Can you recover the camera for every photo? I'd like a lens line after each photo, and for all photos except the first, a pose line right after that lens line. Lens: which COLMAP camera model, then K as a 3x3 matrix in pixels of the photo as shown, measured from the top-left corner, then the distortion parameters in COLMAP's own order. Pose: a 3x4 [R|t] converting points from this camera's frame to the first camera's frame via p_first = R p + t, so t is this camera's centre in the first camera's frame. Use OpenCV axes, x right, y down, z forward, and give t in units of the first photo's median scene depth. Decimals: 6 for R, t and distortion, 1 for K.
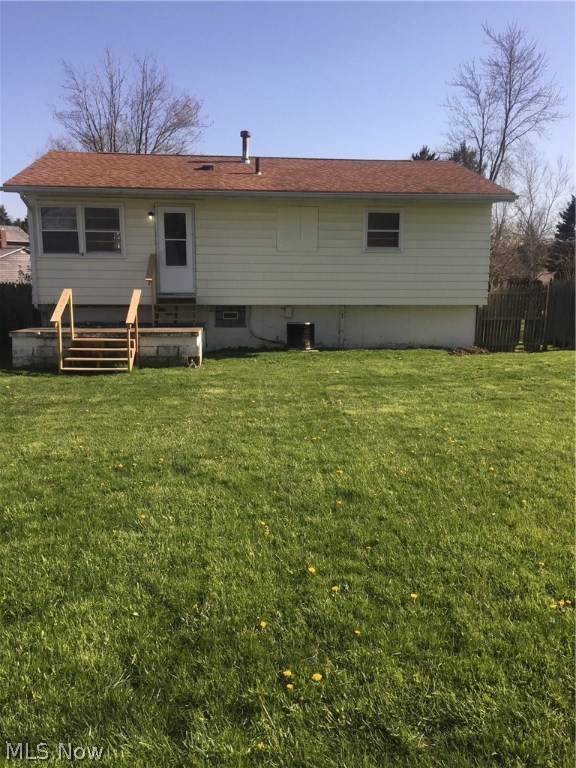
lens RADIAL K [[644.2, 0, 287.7], [0, 644.2, 368.0], [0, 0, 1]] dist [0.085823, -0.116139]
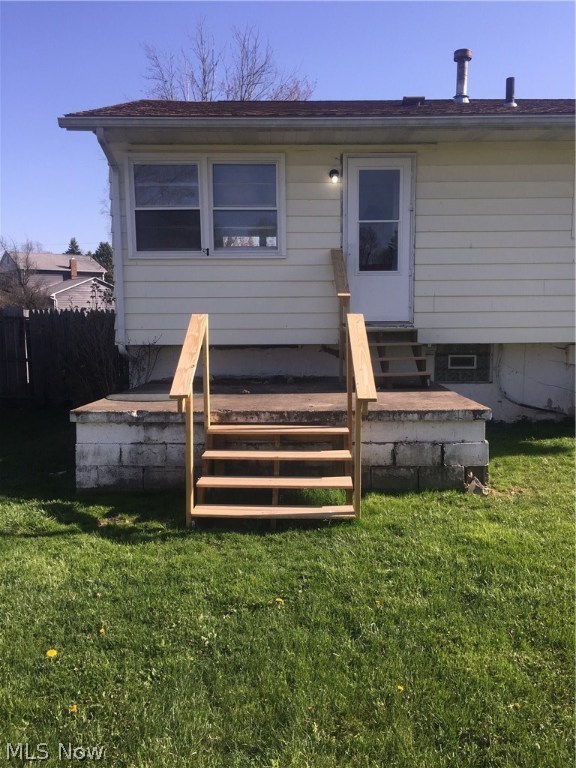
lens RADIAL K [[644.2, 0, 287.7], [0, 644.2, 368.0], [0, 0, 1]] dist [0.085823, -0.116139]
pose [[0.995809, -0.002034, -0.091433, -0.201182], [-0.002343, 0.998857, -0.047746, -0.054267], [0.091425, 0.047760, 0.994666, 0.481141]]
